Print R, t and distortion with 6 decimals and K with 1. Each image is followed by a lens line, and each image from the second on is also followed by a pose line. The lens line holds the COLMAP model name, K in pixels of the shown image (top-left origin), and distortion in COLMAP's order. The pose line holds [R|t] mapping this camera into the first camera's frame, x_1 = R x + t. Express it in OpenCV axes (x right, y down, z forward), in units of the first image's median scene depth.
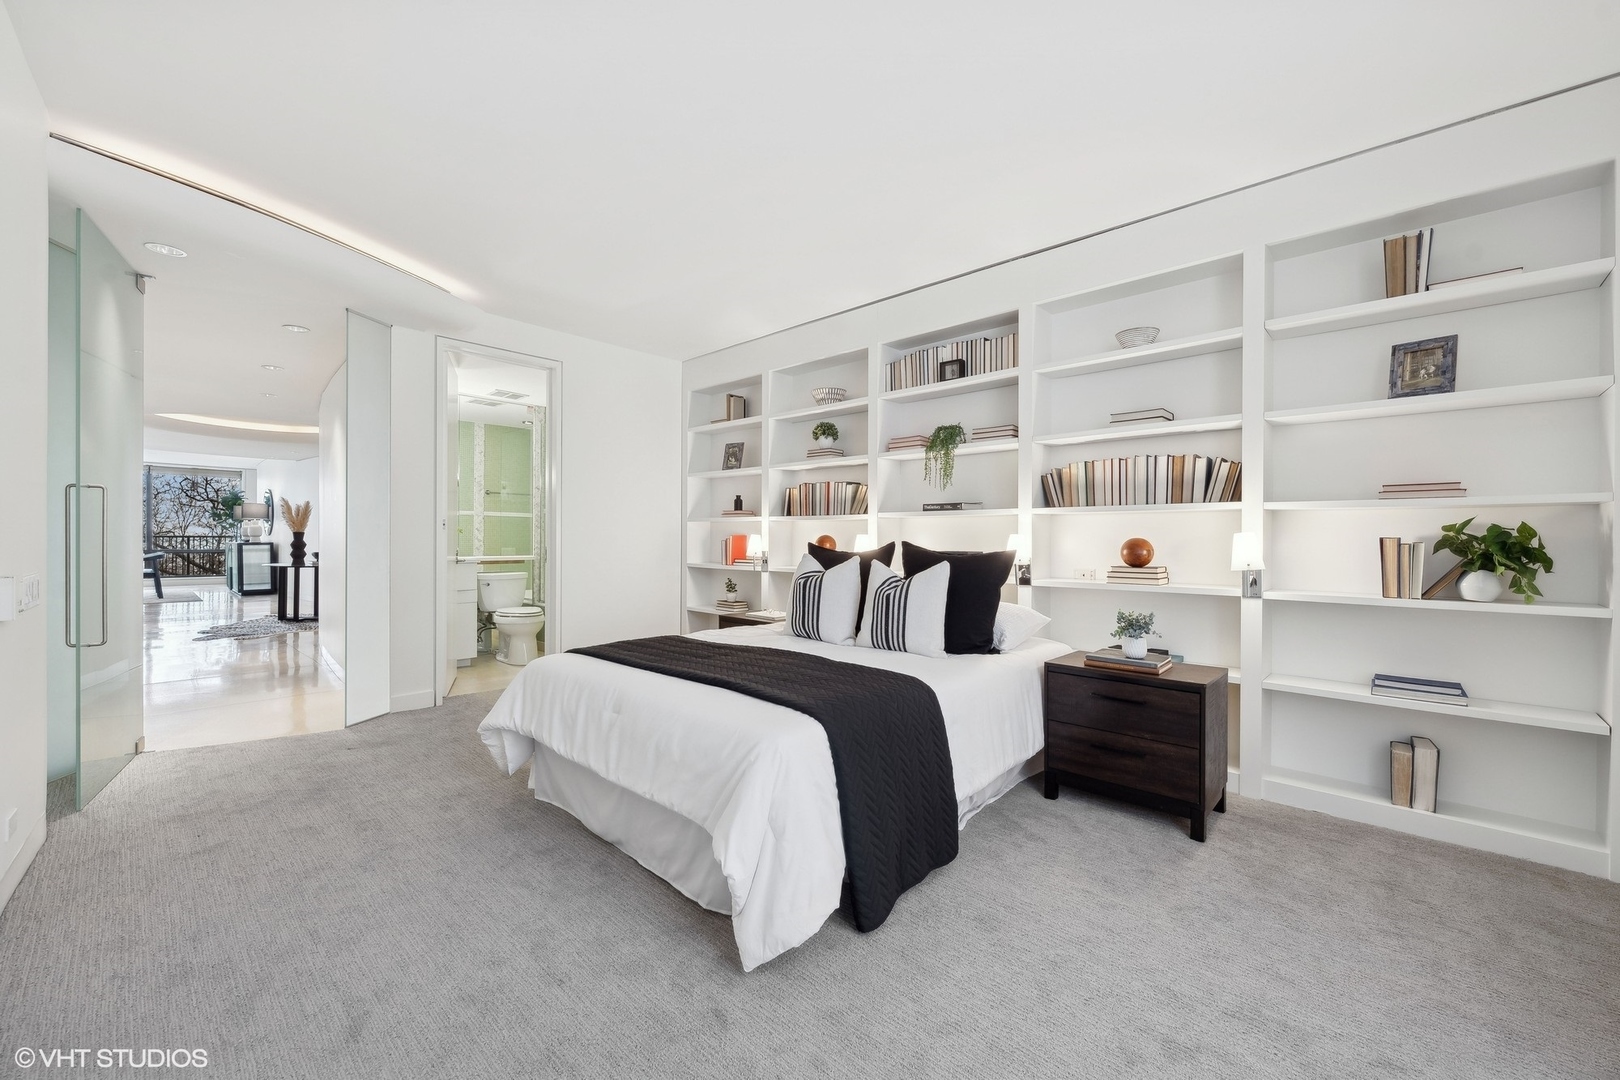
lens RADIAL K [[654.8, 0, 805.7], [0, 654.8, 537.3], [0, 0, 1]] dist [-0.002822, -0.000031]
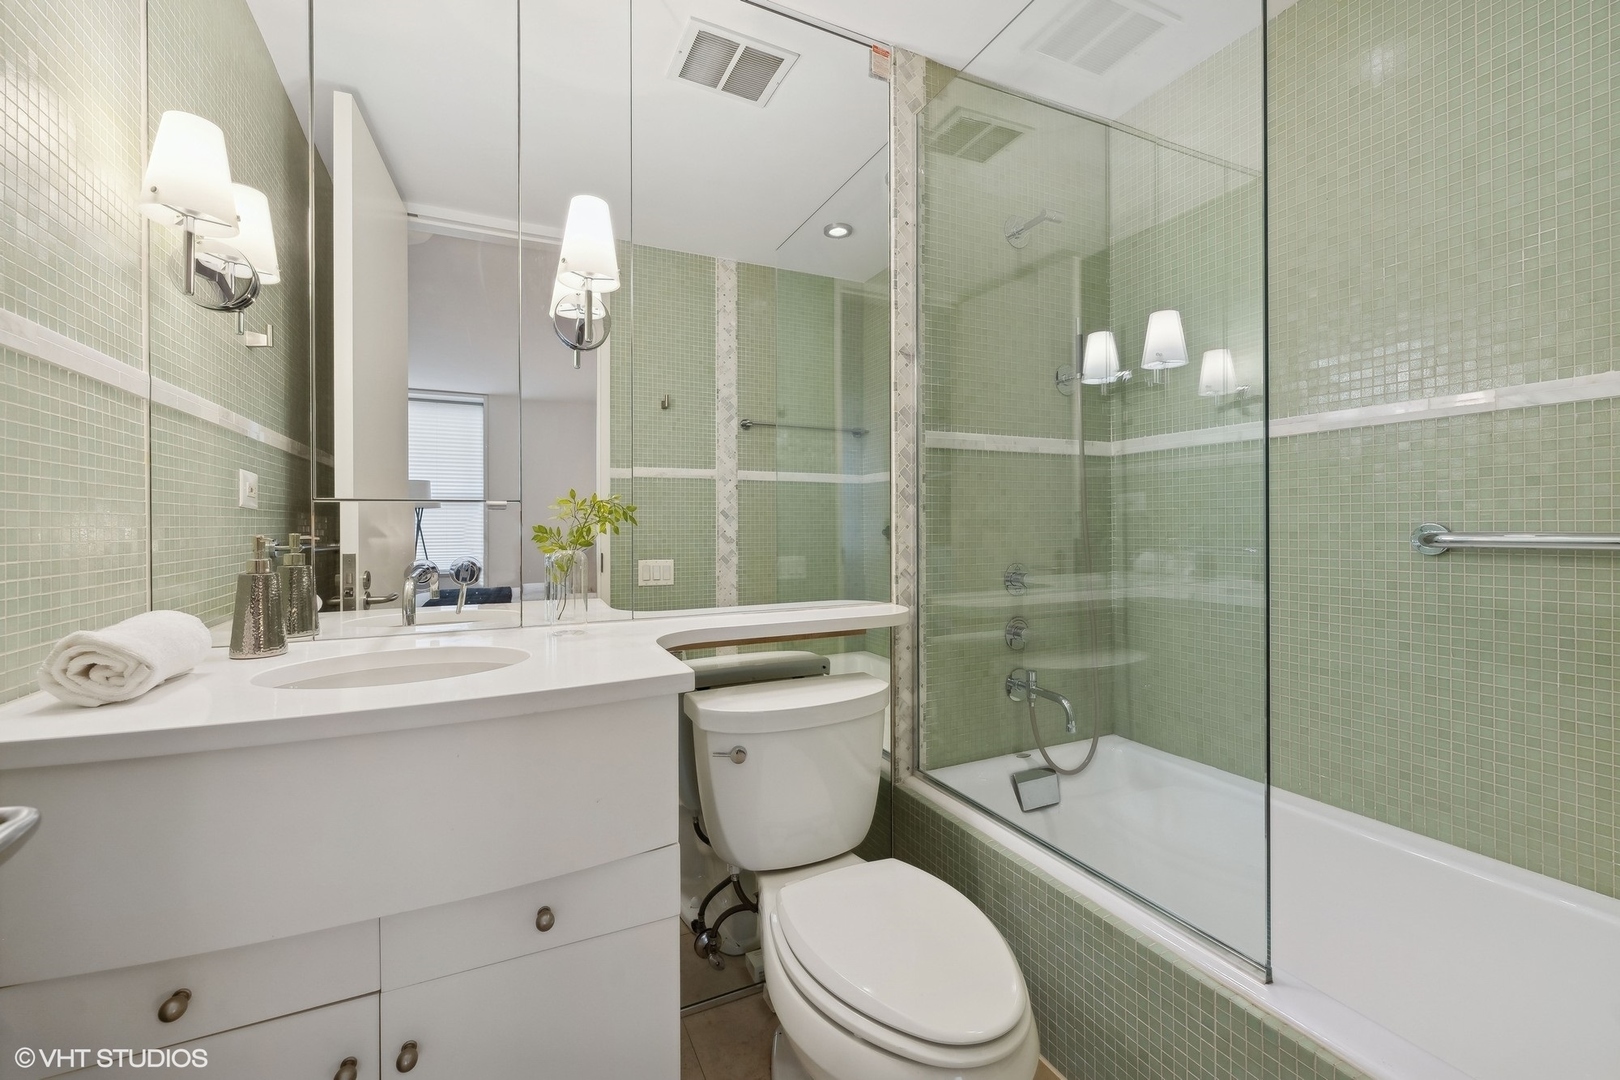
lens RADIAL K [[654.8, 0, 812.5], [0, 654.8, 529.1], [0, 0, 1]] dist [-0.002822, -0.000031]
pose [[0.935793, 0.001828, -0.352546, -0.301308], [0.000232, 0.999983, 0.005802, -0.004495], [0.352551, -0.005512, 0.935776, 0.628109]]
